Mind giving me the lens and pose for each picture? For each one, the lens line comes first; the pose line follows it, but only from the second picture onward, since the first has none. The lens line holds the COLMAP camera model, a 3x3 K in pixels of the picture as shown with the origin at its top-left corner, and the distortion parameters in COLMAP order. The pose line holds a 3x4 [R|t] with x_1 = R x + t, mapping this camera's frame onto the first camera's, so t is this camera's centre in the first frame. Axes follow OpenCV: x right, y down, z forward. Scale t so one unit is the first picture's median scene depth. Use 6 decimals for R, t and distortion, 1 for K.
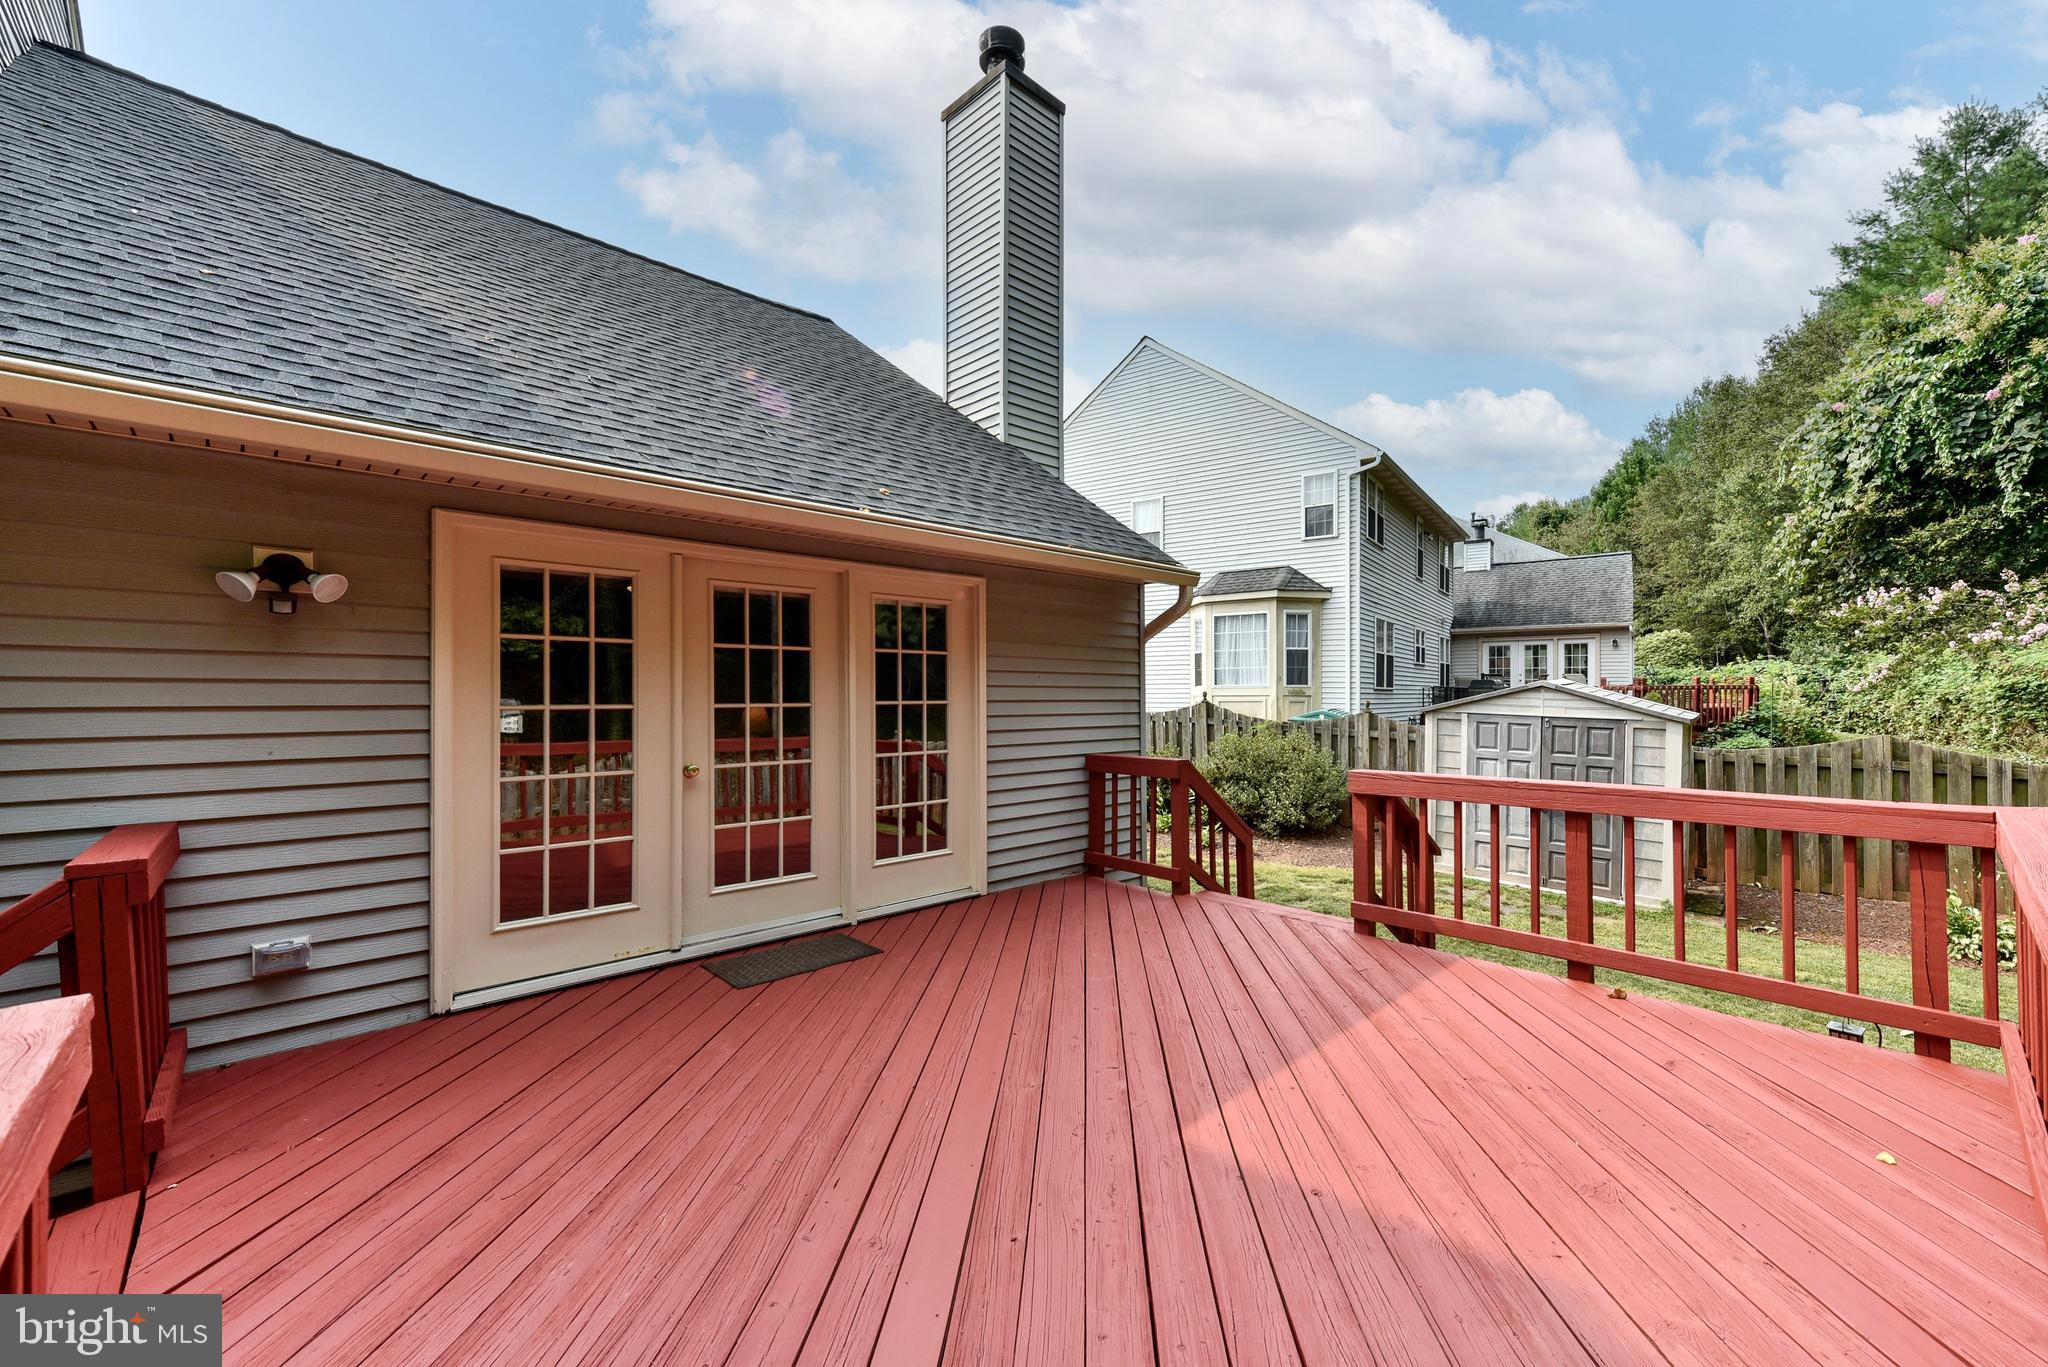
lens RADIAL K [[823.8, 0, 1063.6], [0, 823.8, 696.7], [0, 0, 1]] dist [0.017982, 0.000255]
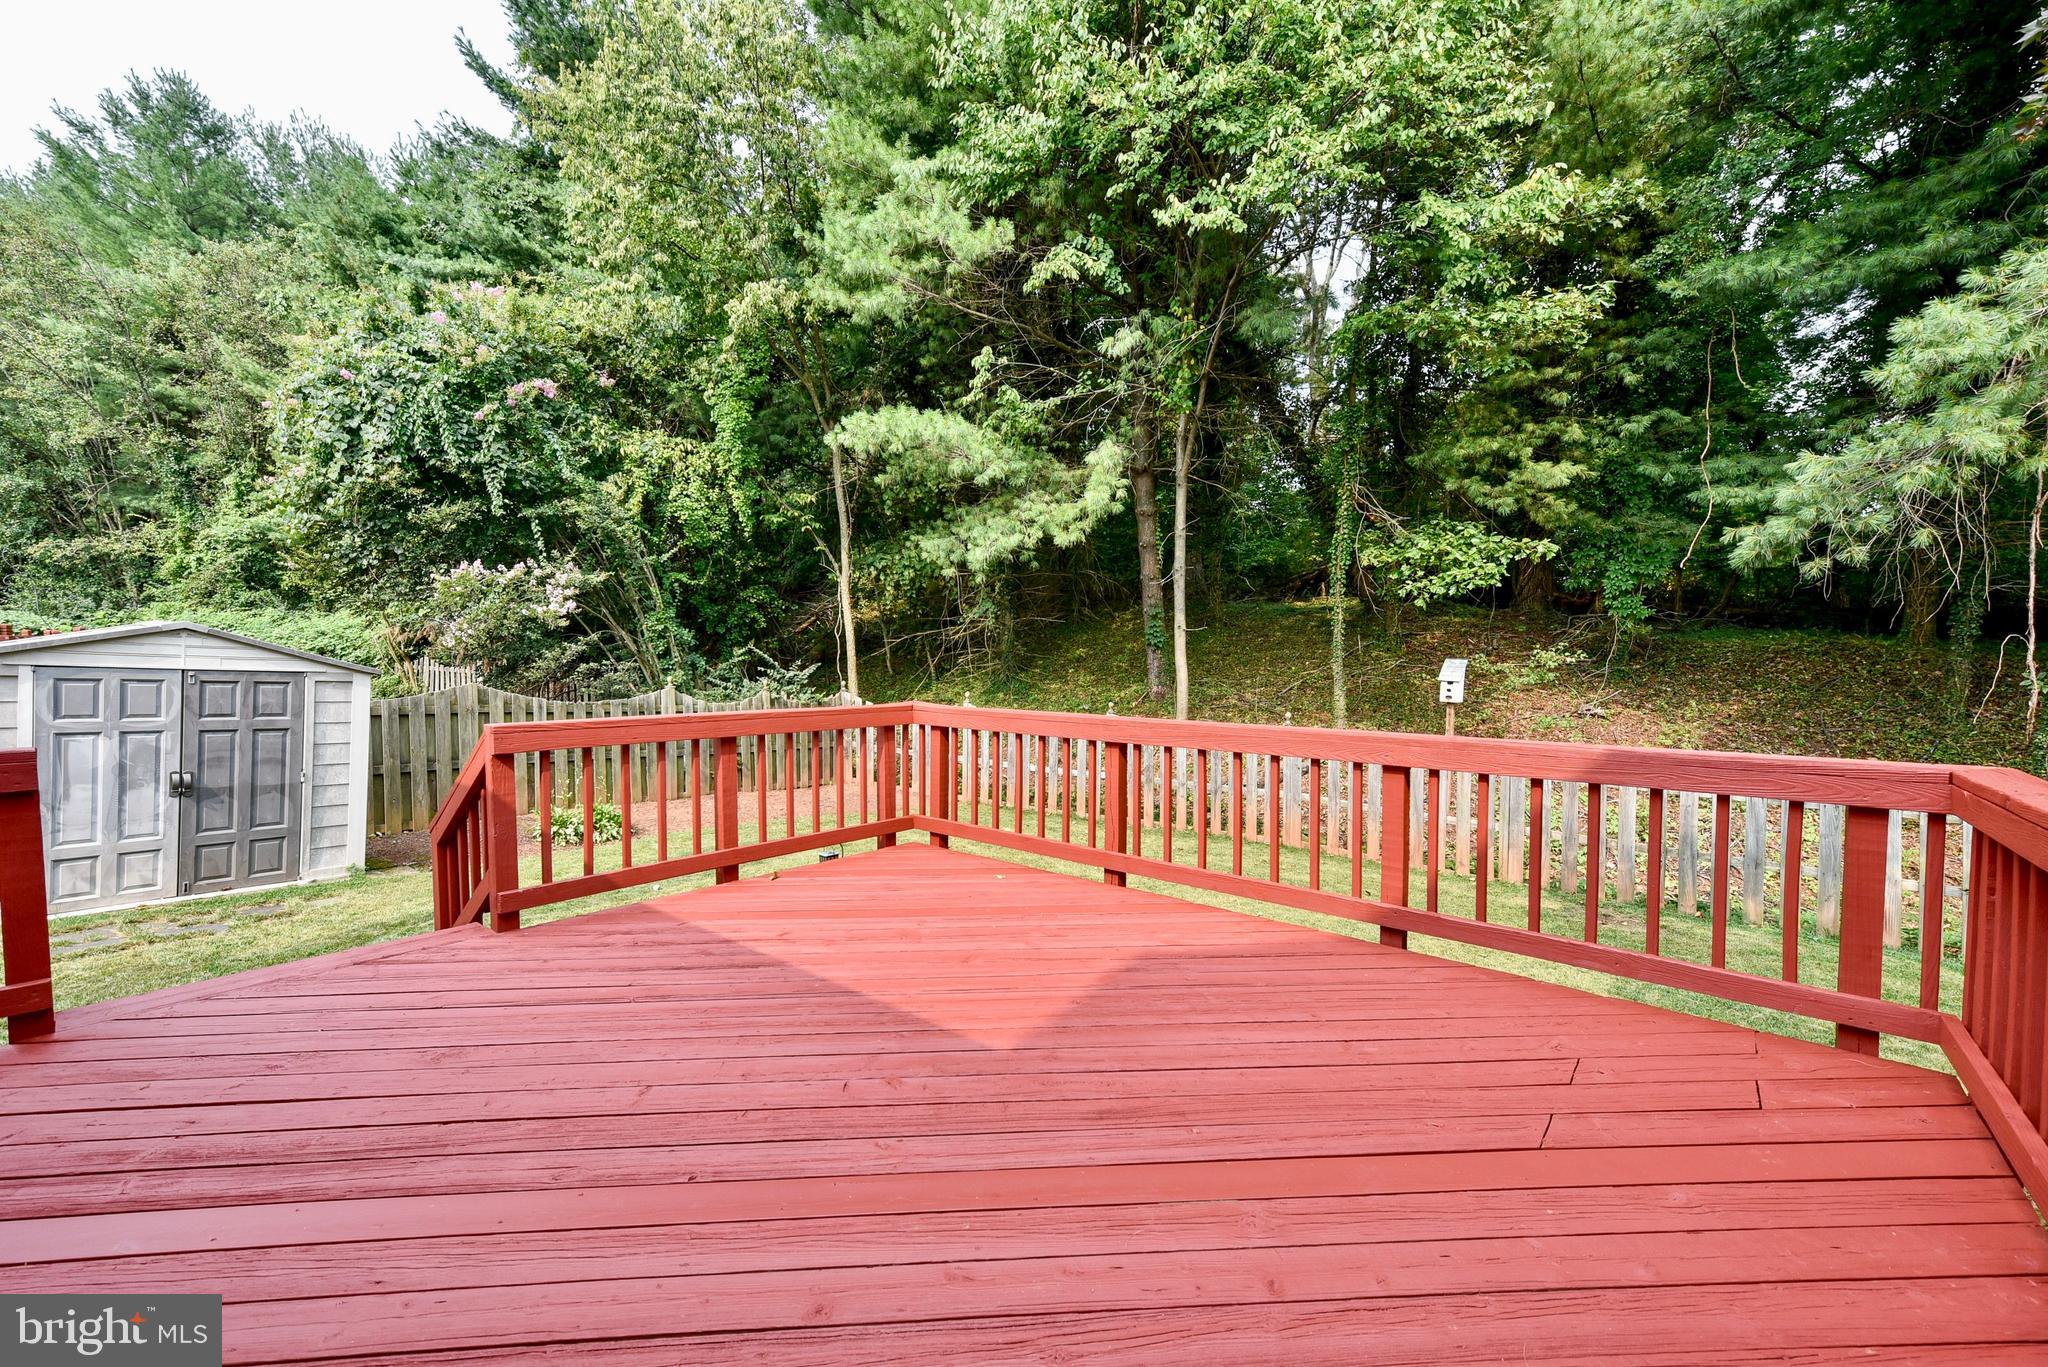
lens RADIAL K [[823.8, 0, 1022.1], [0, 823.8, 697.8], [0, 0, 1]] dist [0.017982, 0.000255]
pose [[-0.102528, -0.037960, 0.994006, -0.309342], [-0.004897, 0.999279, 0.037656, 0.020795], [-0.994718, -0.001007, -0.102640, 0.387931]]
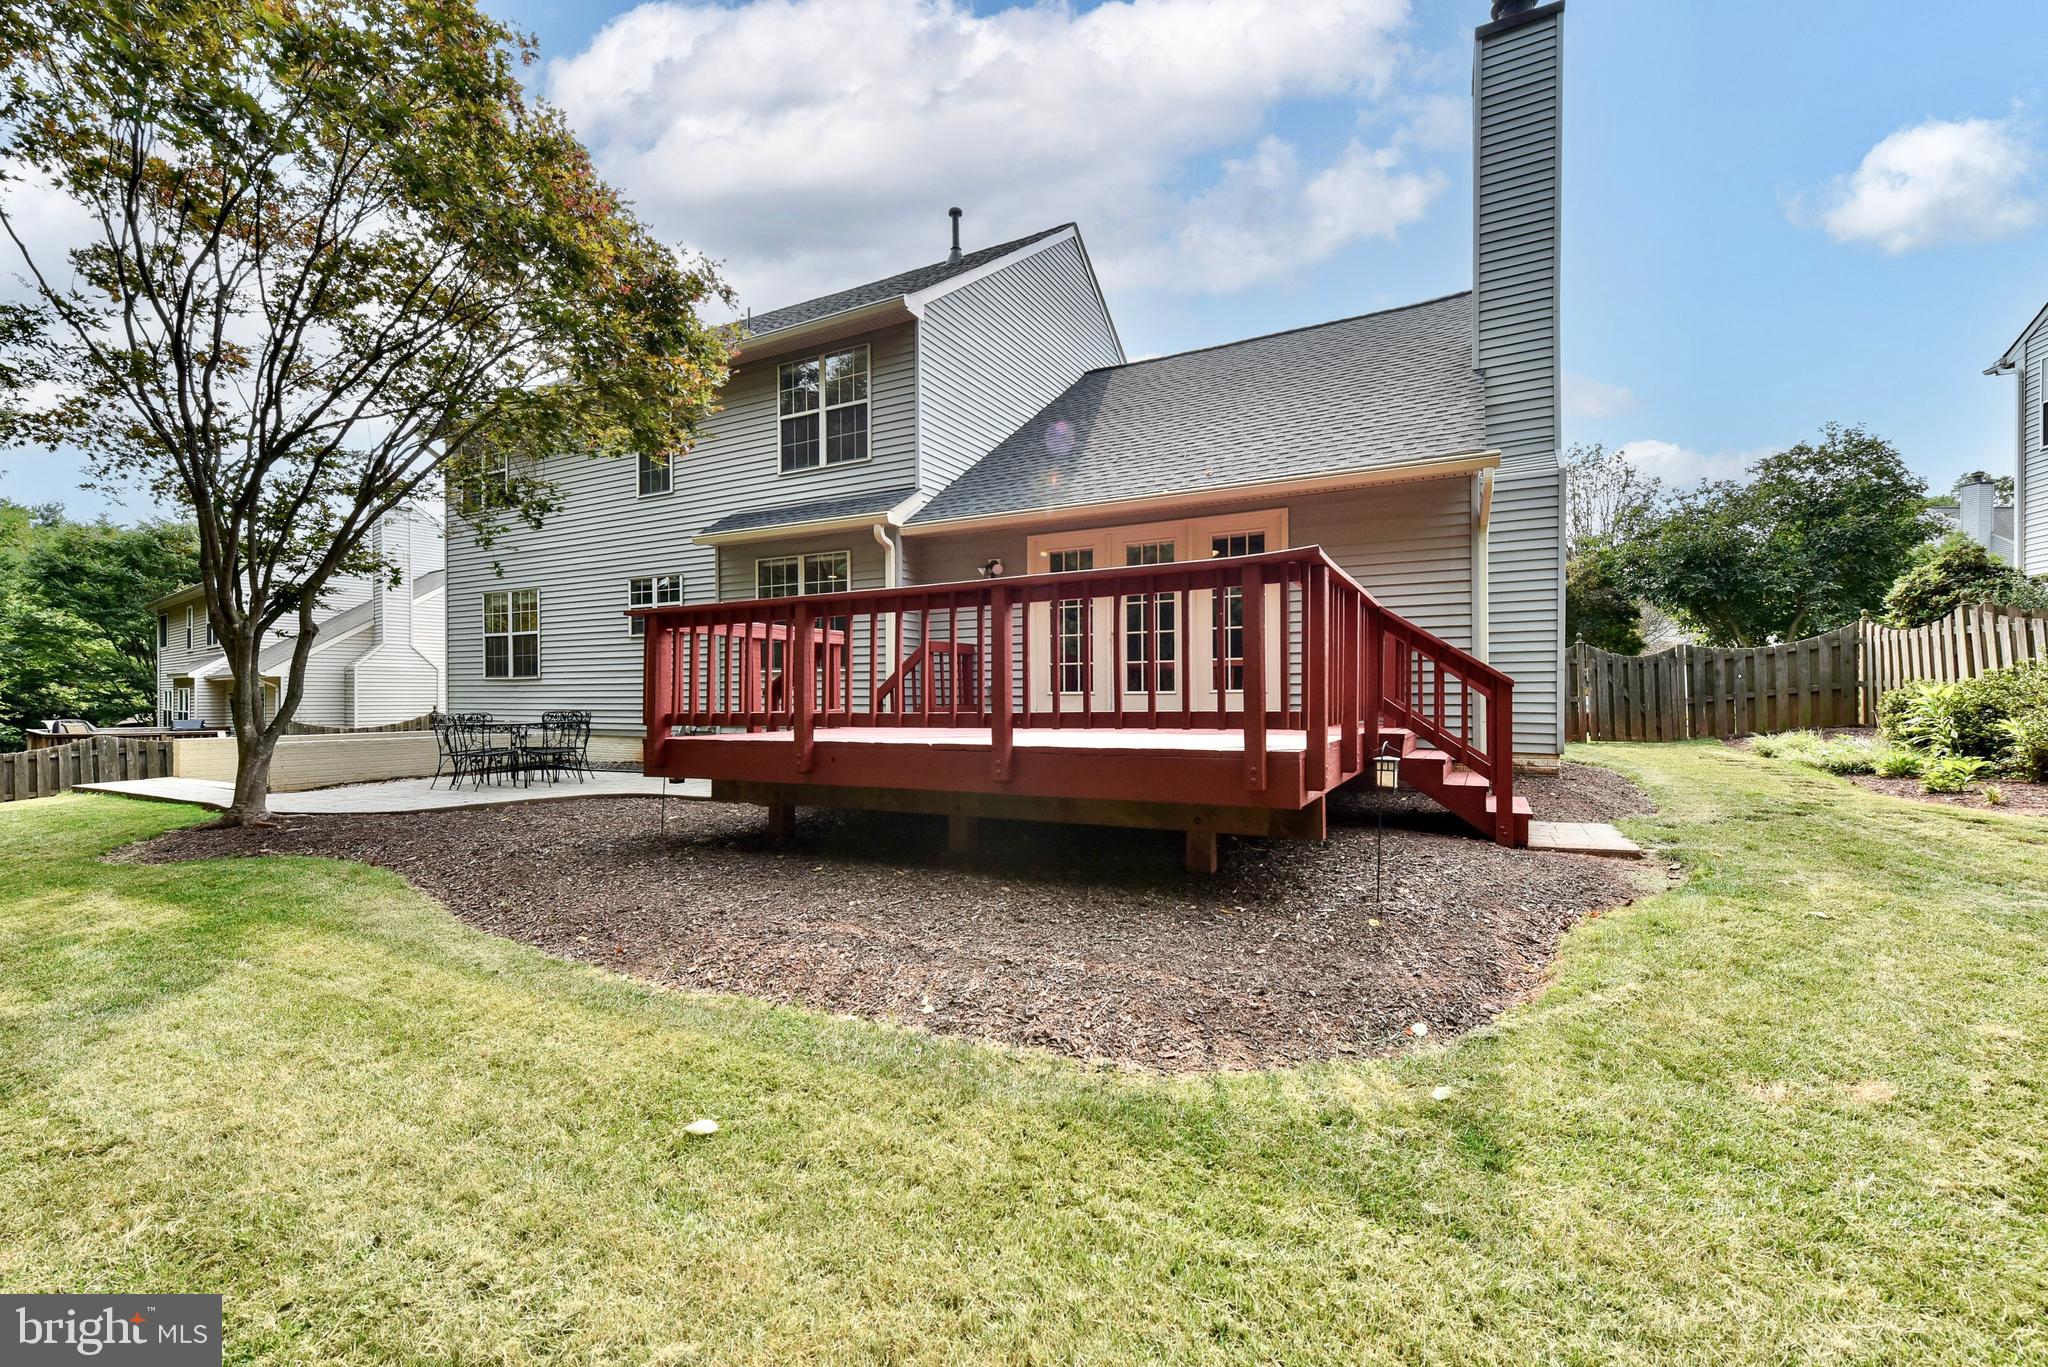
lens RADIAL K [[833.7, 0, 1049.7], [0, 833.7, 695.5], [0, 0, 1]] dist [0.017184, 0.000021]
pose [[0.315341, -0.003358, -0.948972, 0.980853], [0.001686, 0.999994, -0.002979, 0.161994], [0.948977, -0.000660, 0.315345, 0.099128]]
